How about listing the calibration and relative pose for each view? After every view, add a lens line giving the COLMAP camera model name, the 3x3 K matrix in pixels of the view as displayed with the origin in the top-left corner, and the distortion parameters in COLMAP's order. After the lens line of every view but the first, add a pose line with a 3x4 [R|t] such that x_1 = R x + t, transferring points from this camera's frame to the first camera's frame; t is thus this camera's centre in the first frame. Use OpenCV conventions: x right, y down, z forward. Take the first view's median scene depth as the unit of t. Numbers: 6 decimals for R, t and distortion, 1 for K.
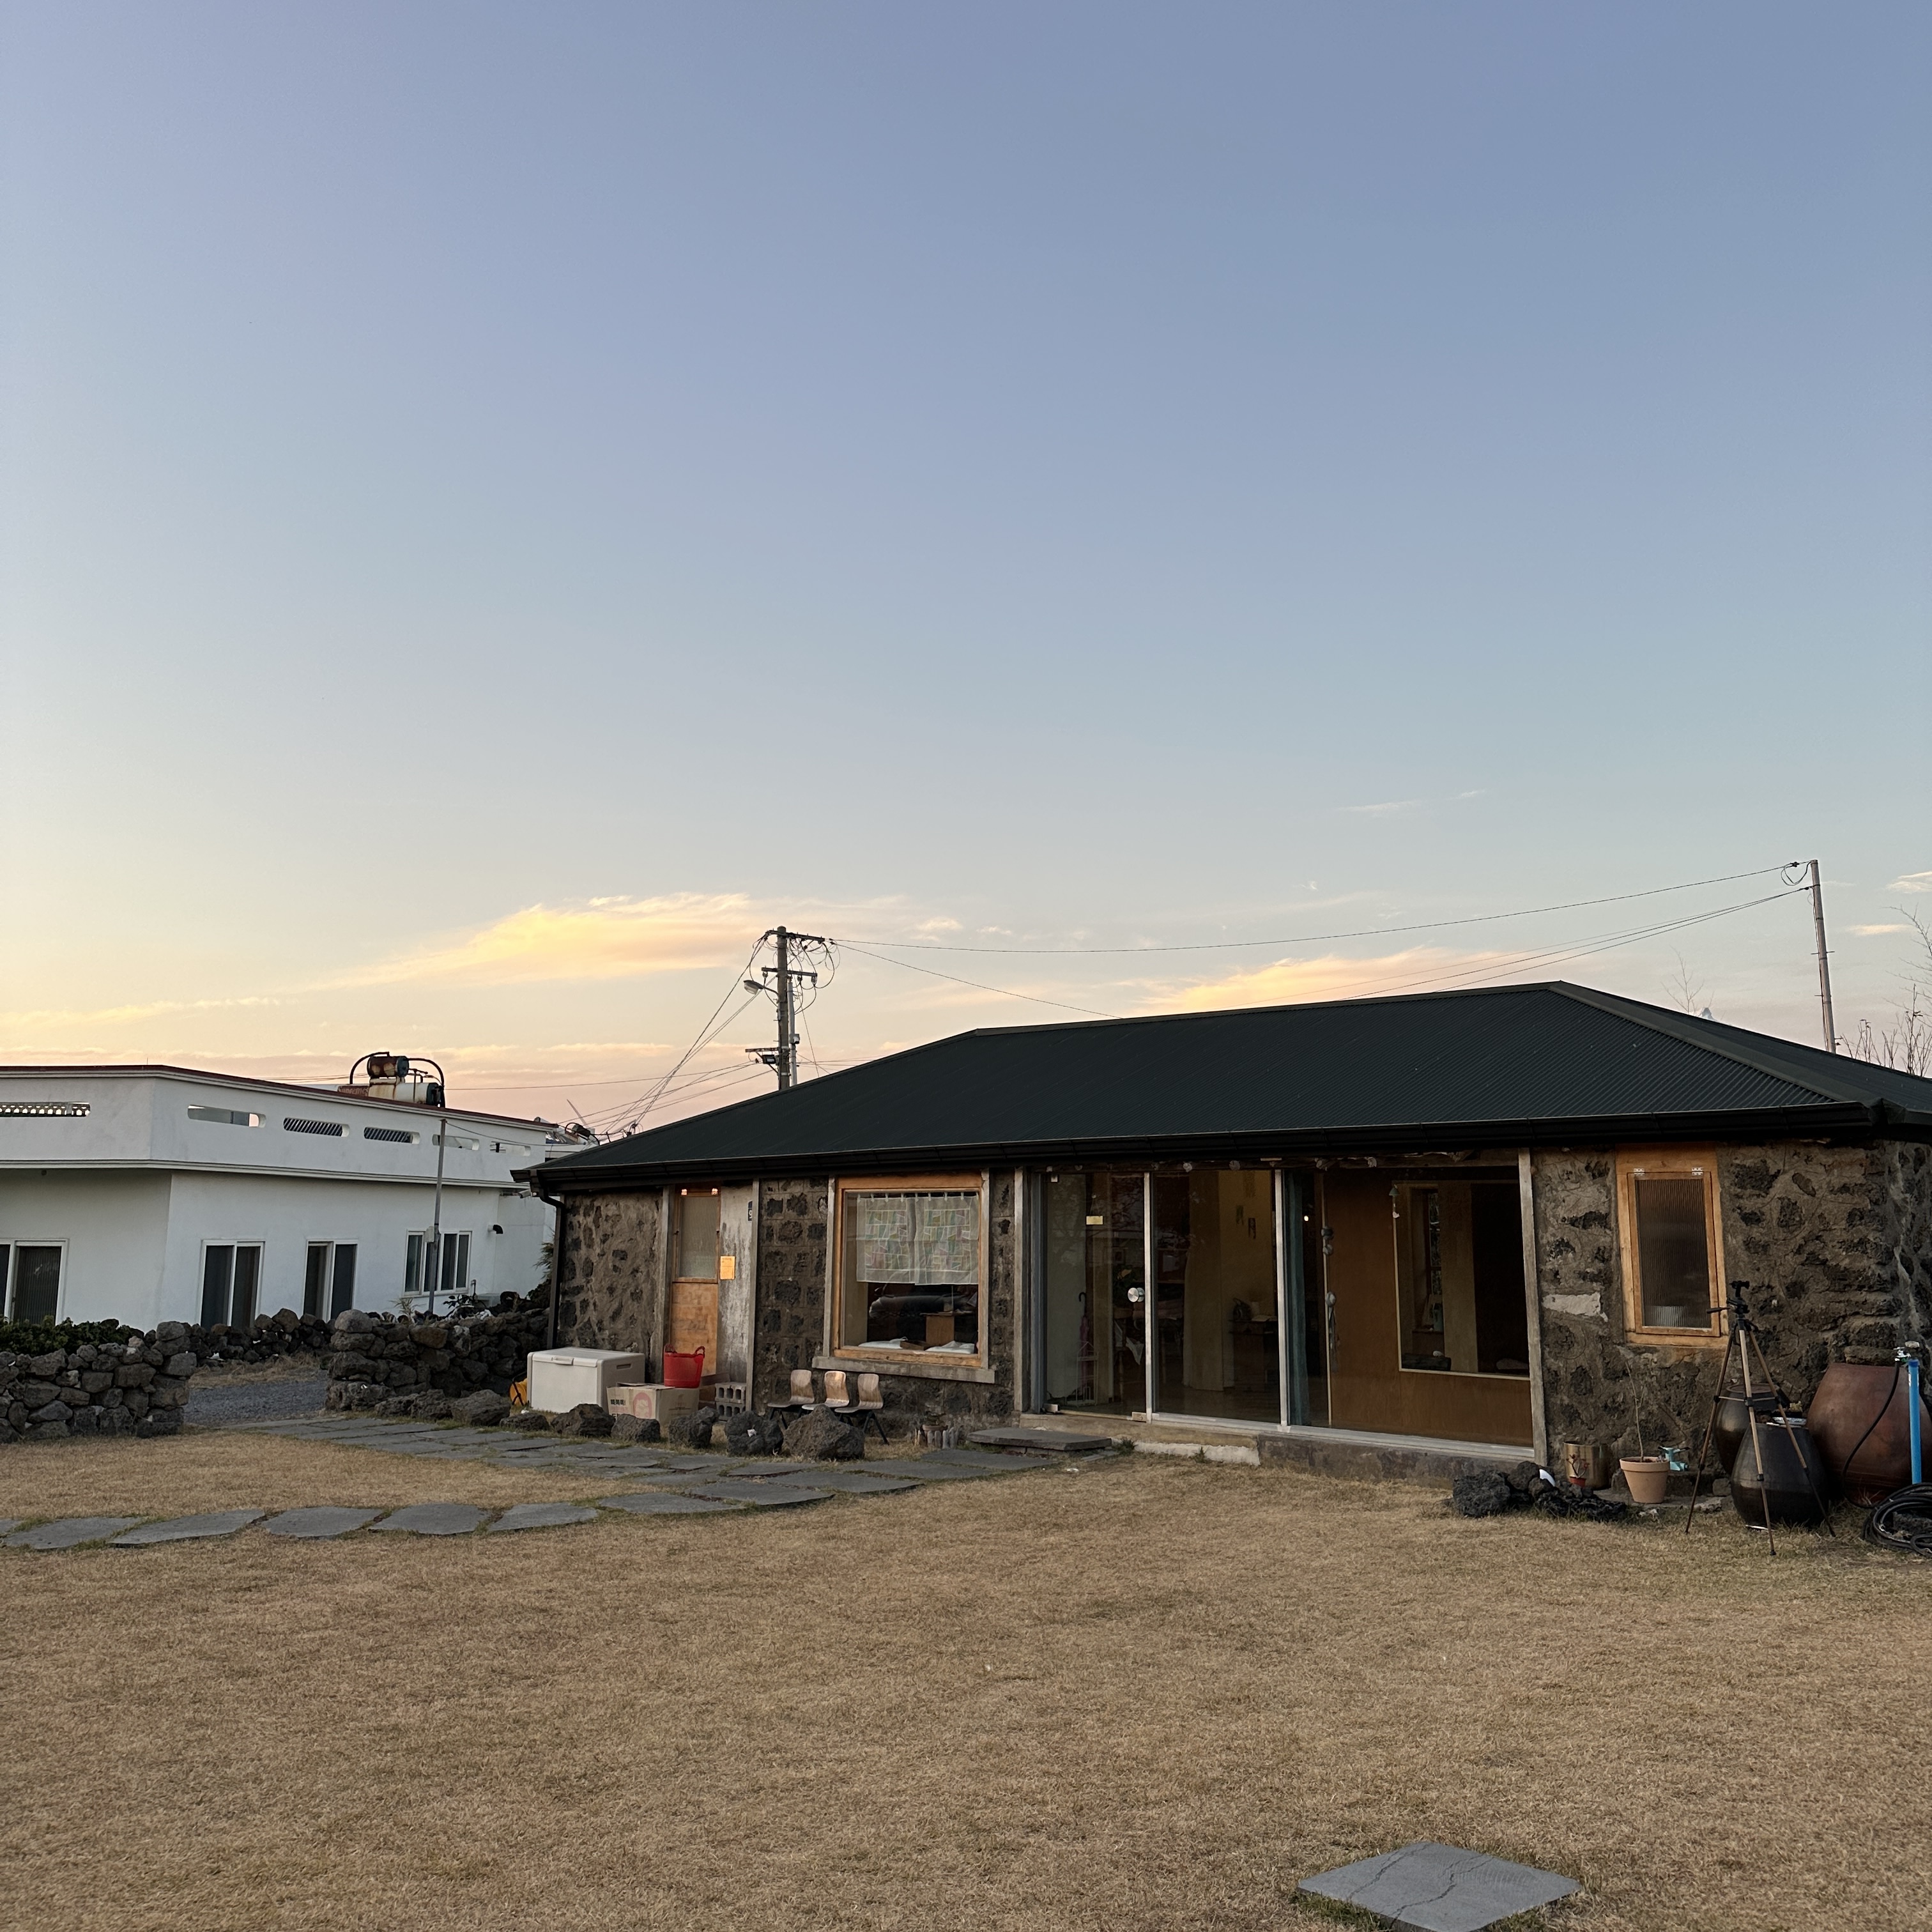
lens RADIAL K [[1784.2, 0, 966.0], [0, 1784.2, 966.0], [0, 0, 1]] dist [0.180336, -0.367812]
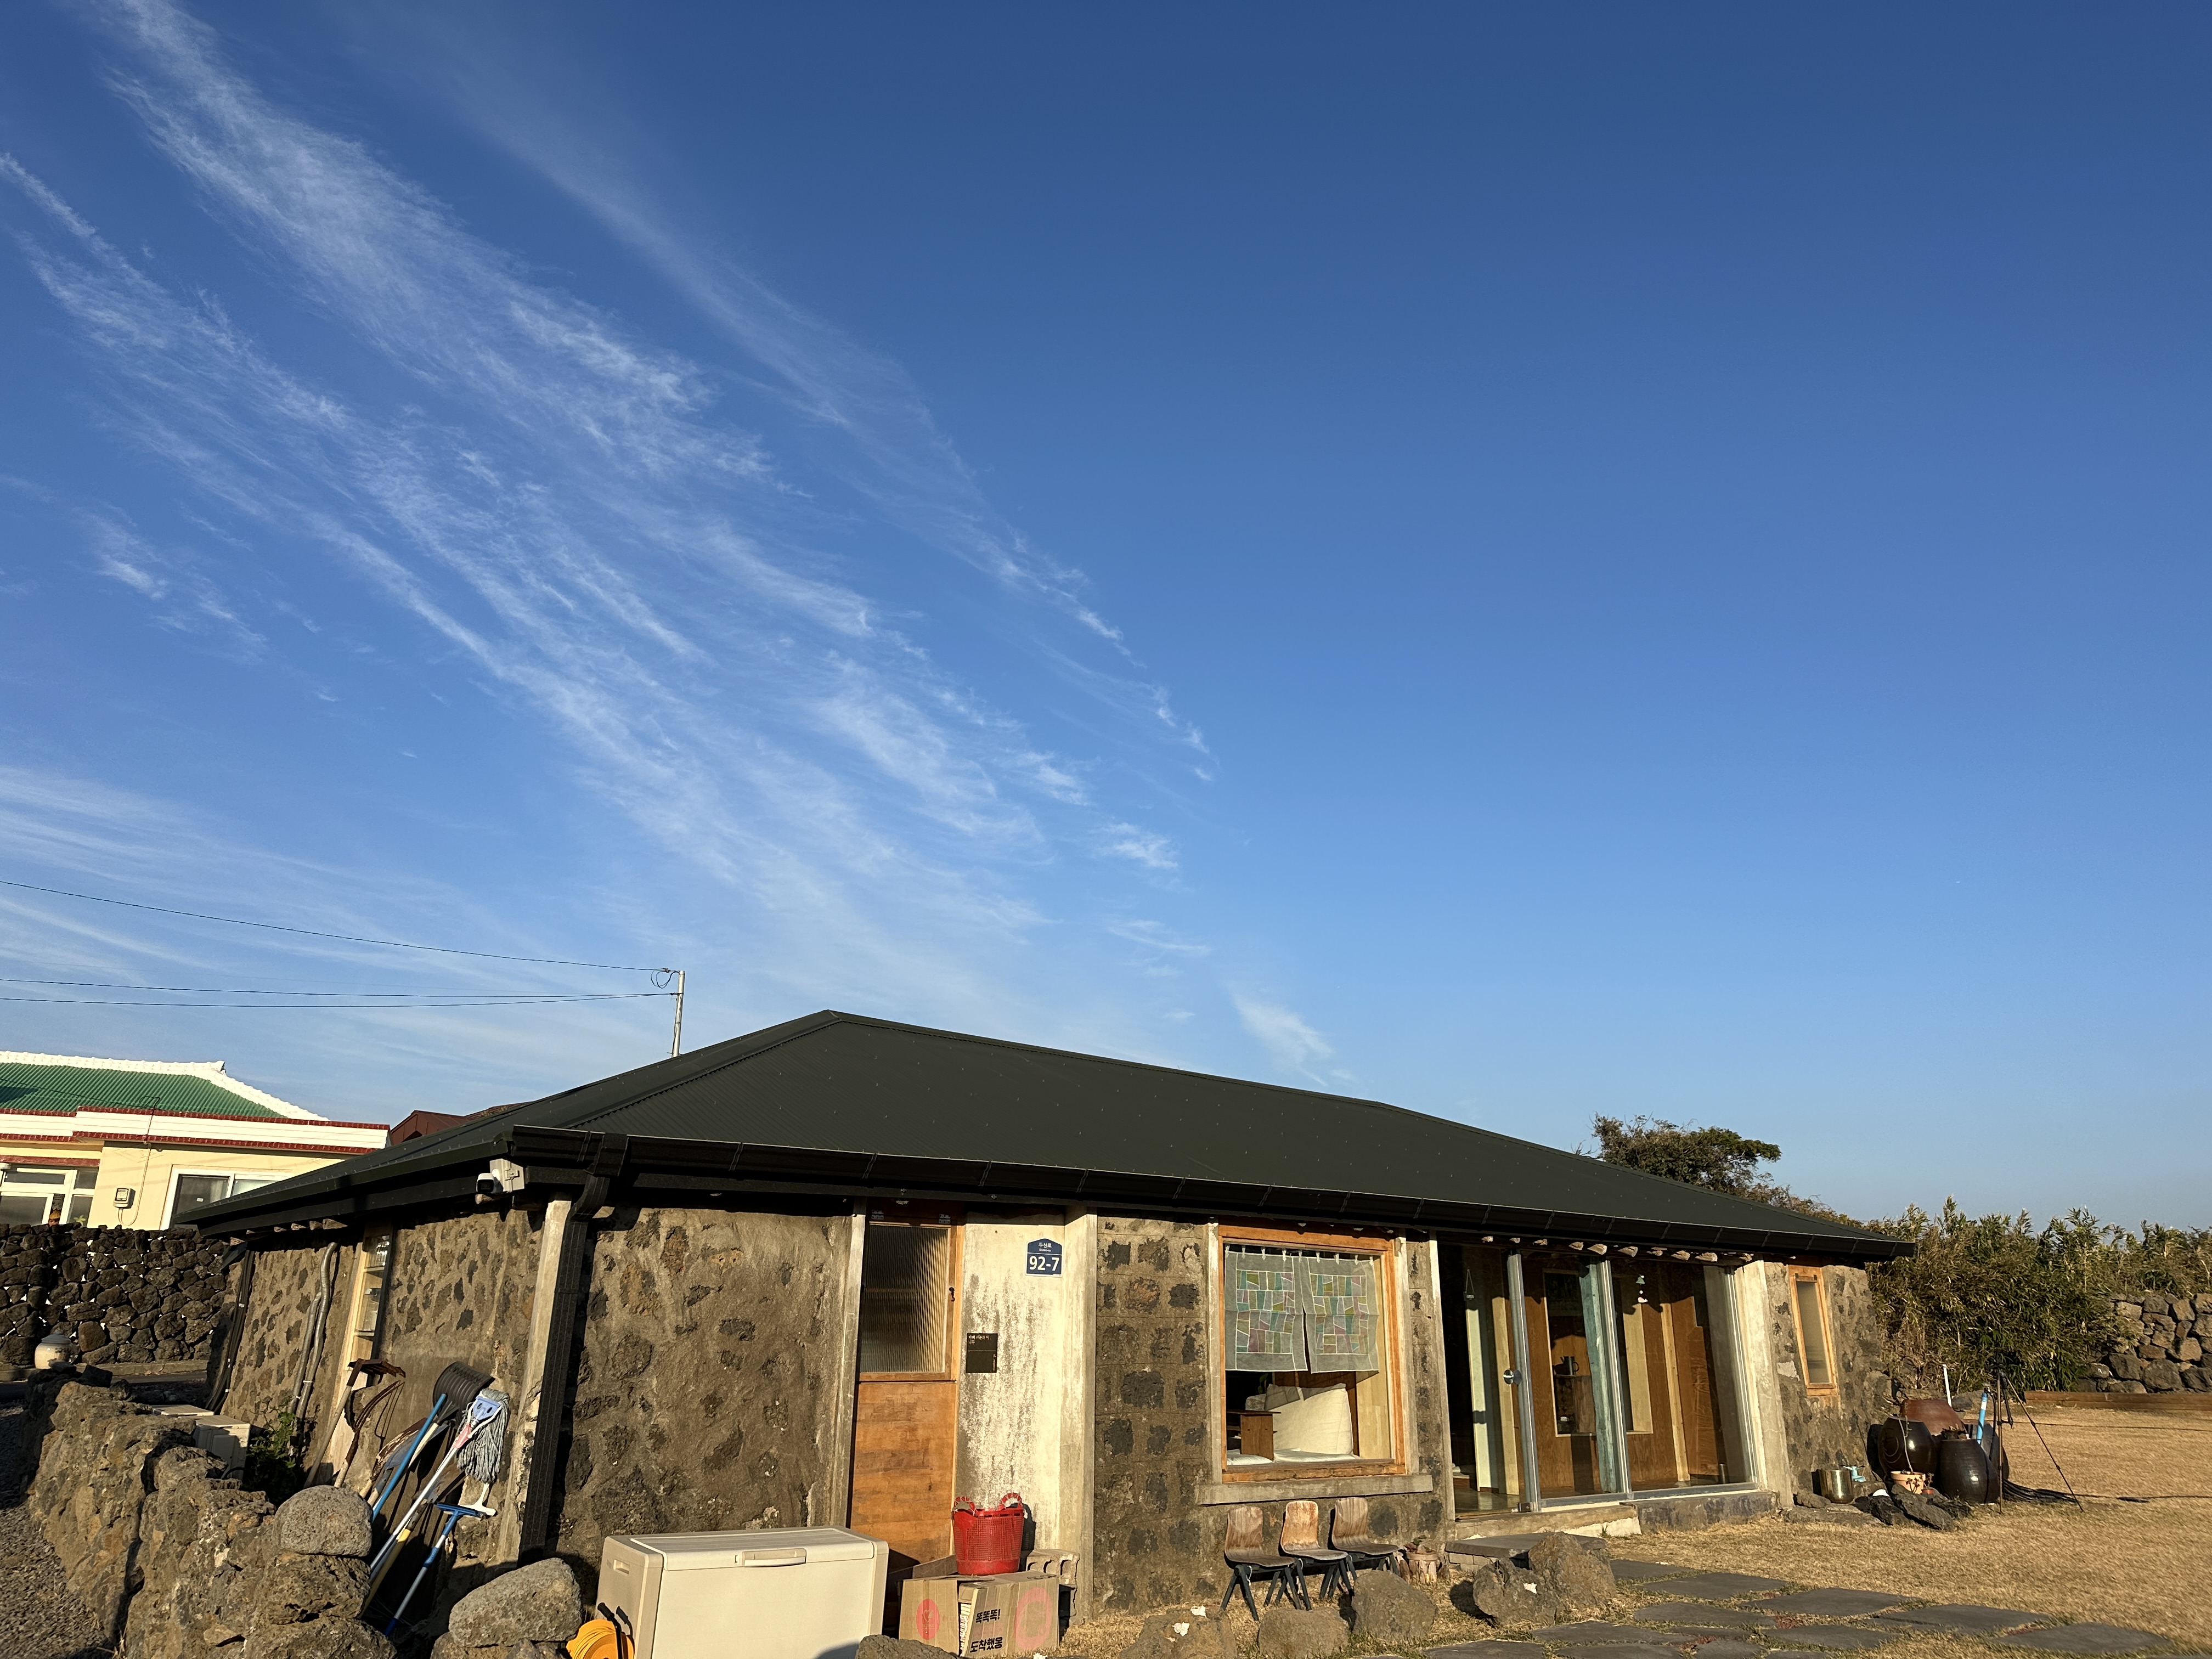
lens RADIAL K [[1567.4, 0, 1106.0], [0, 1567.4, 829.5], [0, 0, 1]] dist [0.156086, -0.308745]
pose [[0.139784, 0.301254, 0.943243, -0.719605], [-0.157535, 0.947228, -0.279181, 0.152313], [-0.977570, -0.109568, 0.179865, 0.934277]]
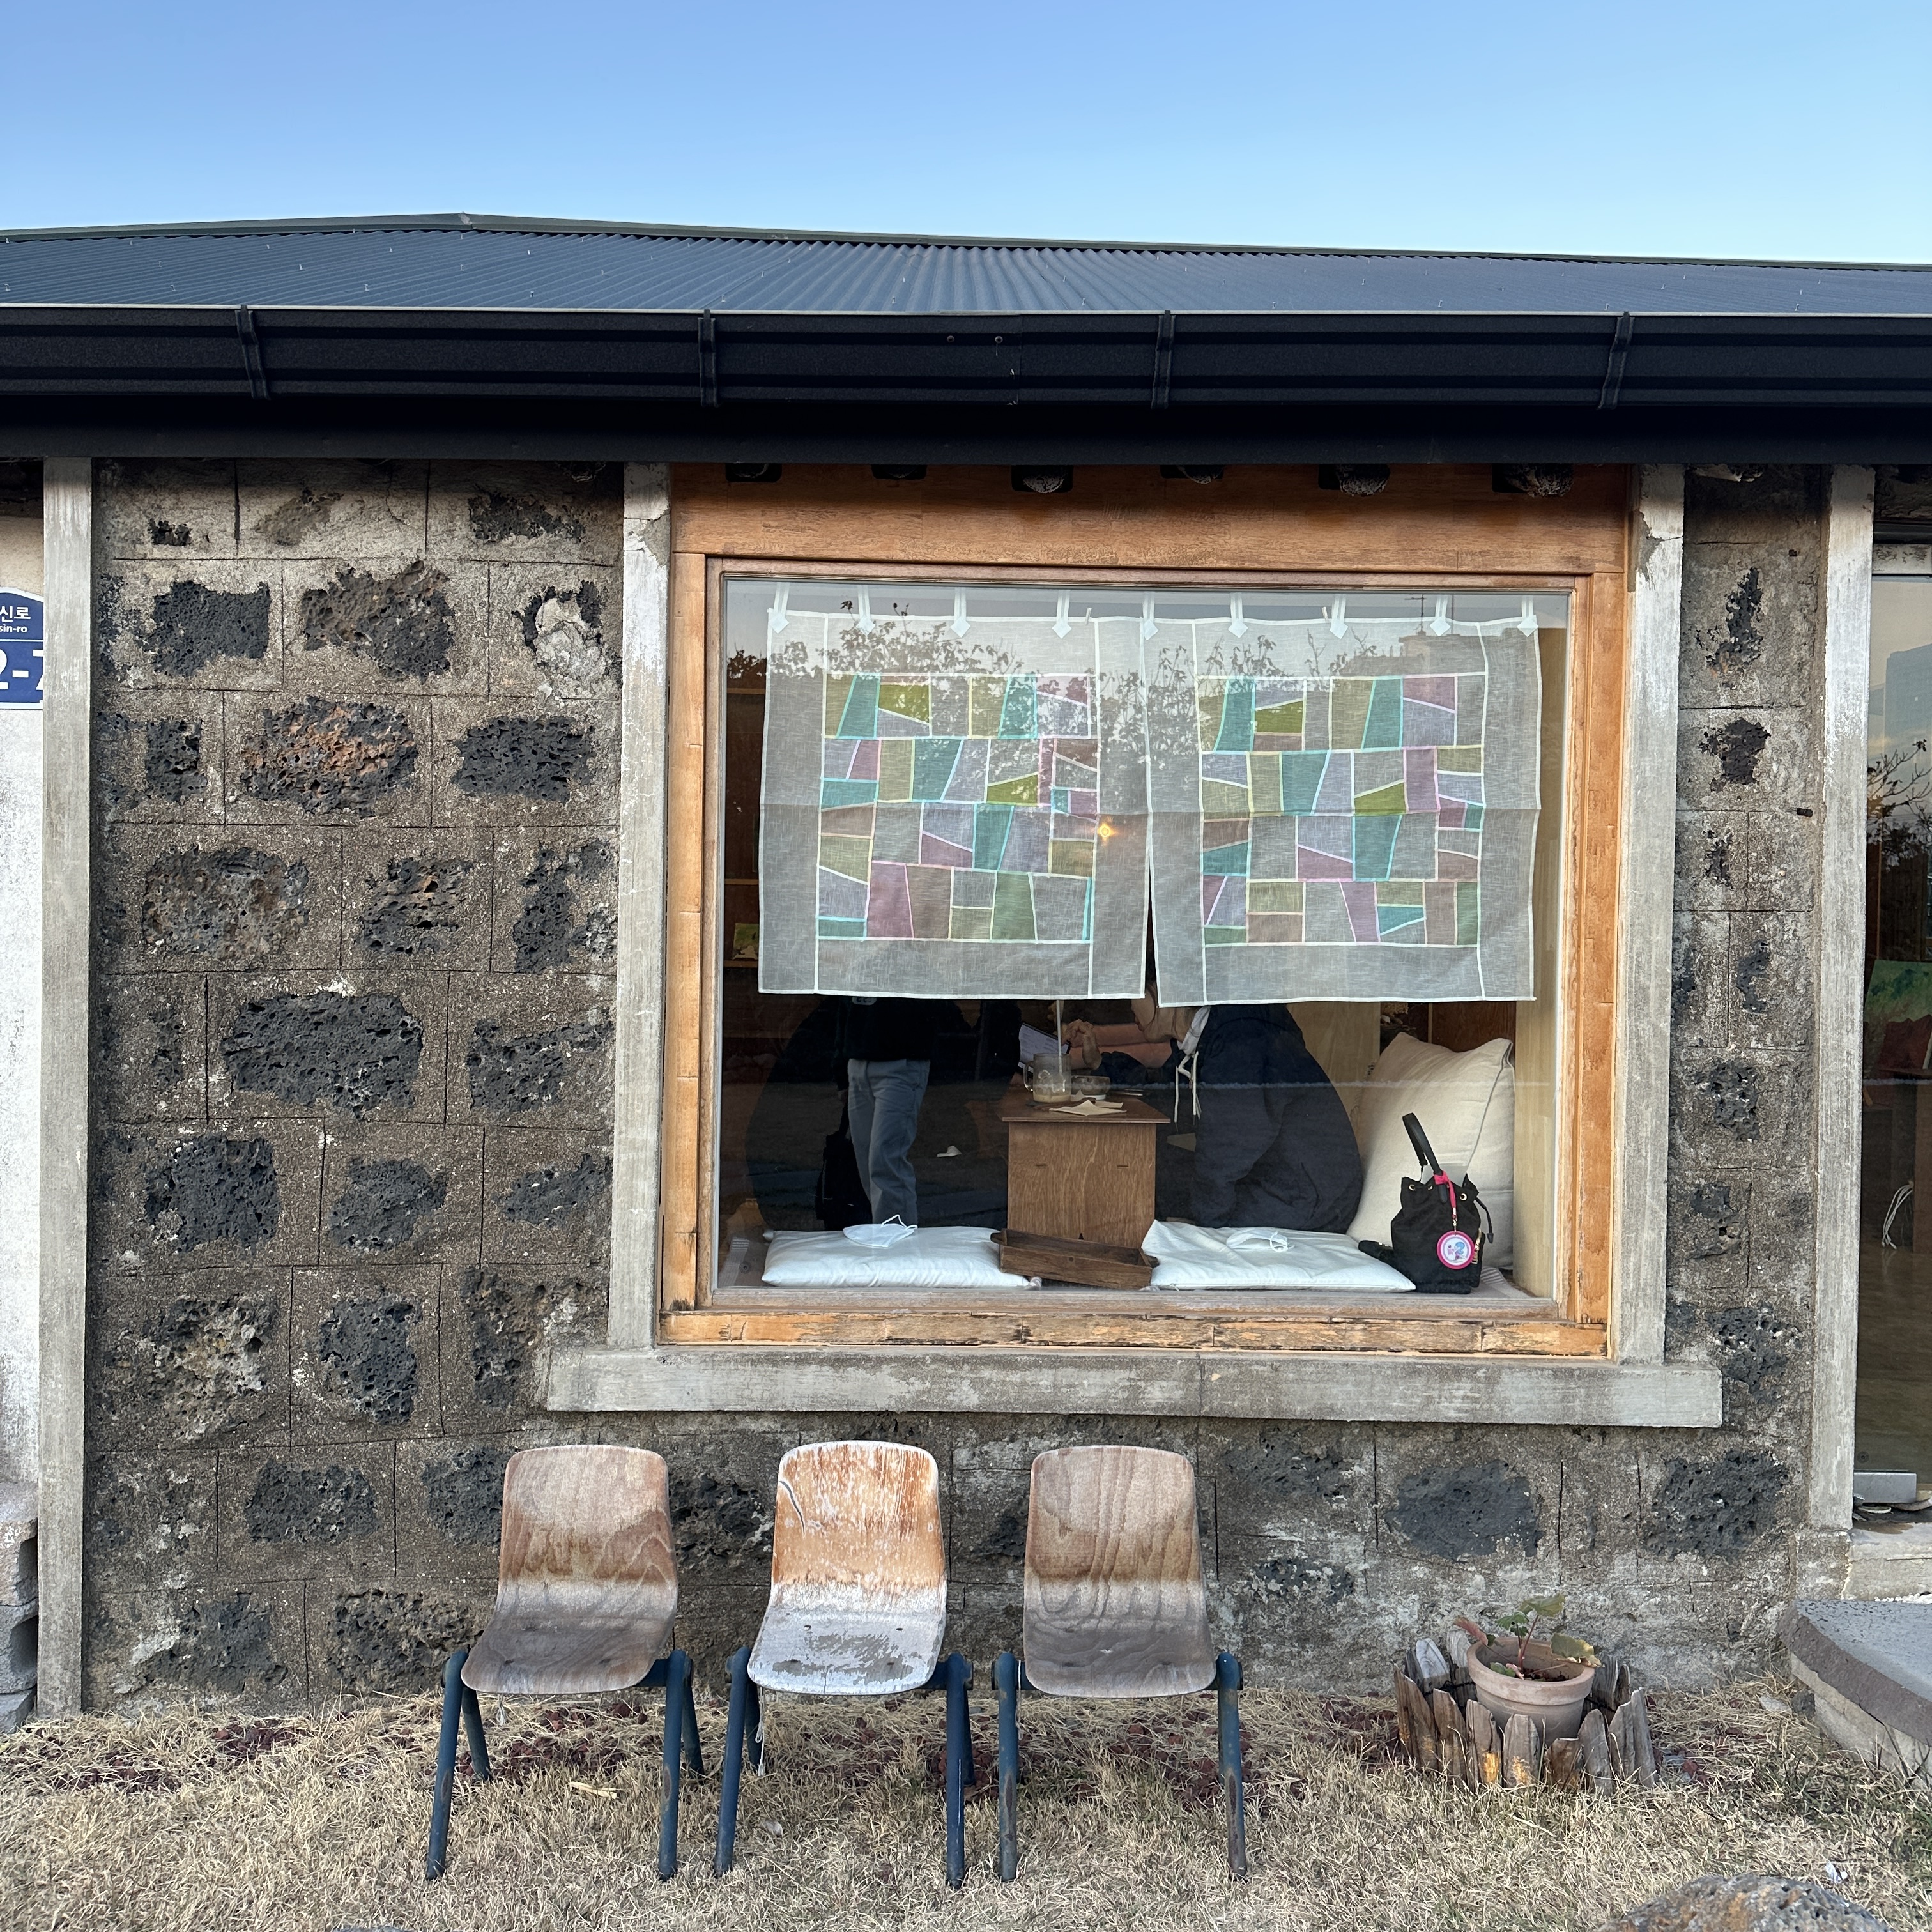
lens RADIAL K [[1784.2, 0, 966.0], [0, 1784.2, 966.0], [0, 0, 1]] dist [0.180336, -0.367812]
pose [[0.722192, -0.007639, 0.691650, -0.188252], [-0.111074, 0.985681, 0.126865, 0.139179], [-0.682716, -0.168445, 0.711003, 0.811892]]
